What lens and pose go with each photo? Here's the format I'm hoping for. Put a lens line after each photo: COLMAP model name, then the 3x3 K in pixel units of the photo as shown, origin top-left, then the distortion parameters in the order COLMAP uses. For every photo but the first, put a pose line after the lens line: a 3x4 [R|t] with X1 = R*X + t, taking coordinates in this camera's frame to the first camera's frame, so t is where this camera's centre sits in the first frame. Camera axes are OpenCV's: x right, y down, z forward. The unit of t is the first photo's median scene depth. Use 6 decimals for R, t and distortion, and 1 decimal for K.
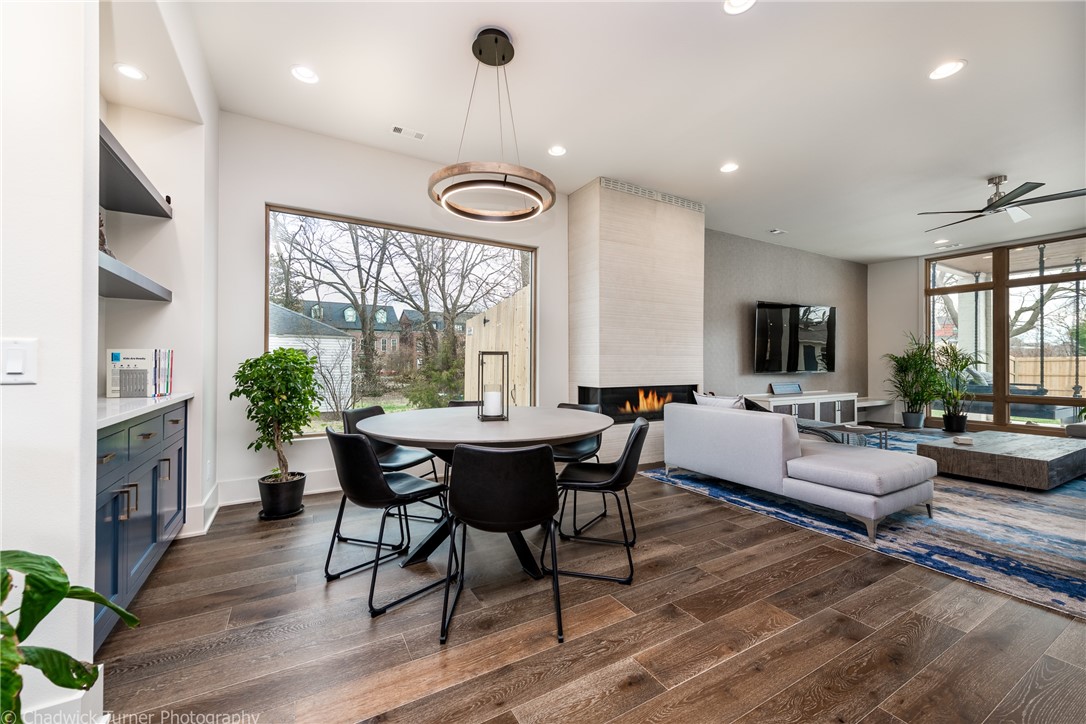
lens RADIAL K [[437.7, 0, 545.3], [0, 437.7, 361.6], [0, 0, 1]] dist [-0.002064, -0.000271]
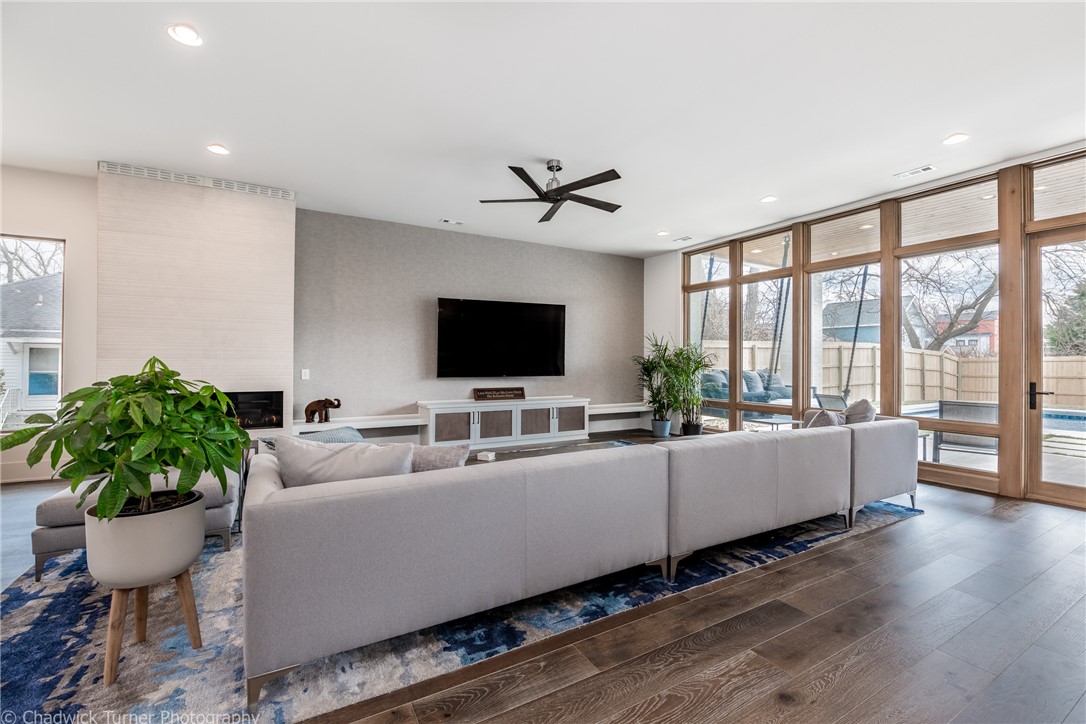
lens RADIAL K [[461.3, 0, 539.7], [0, 461.3, 361.9], [0, 0, 1]] dist [-0.011628, -0.000220]
pose [[0.999992, 0.003708, 0.001798, 0.626574], [-0.003720, 0.999972, 0.006515, -0.011011], [-0.001774, -0.006522, 0.999977, 0.035787]]
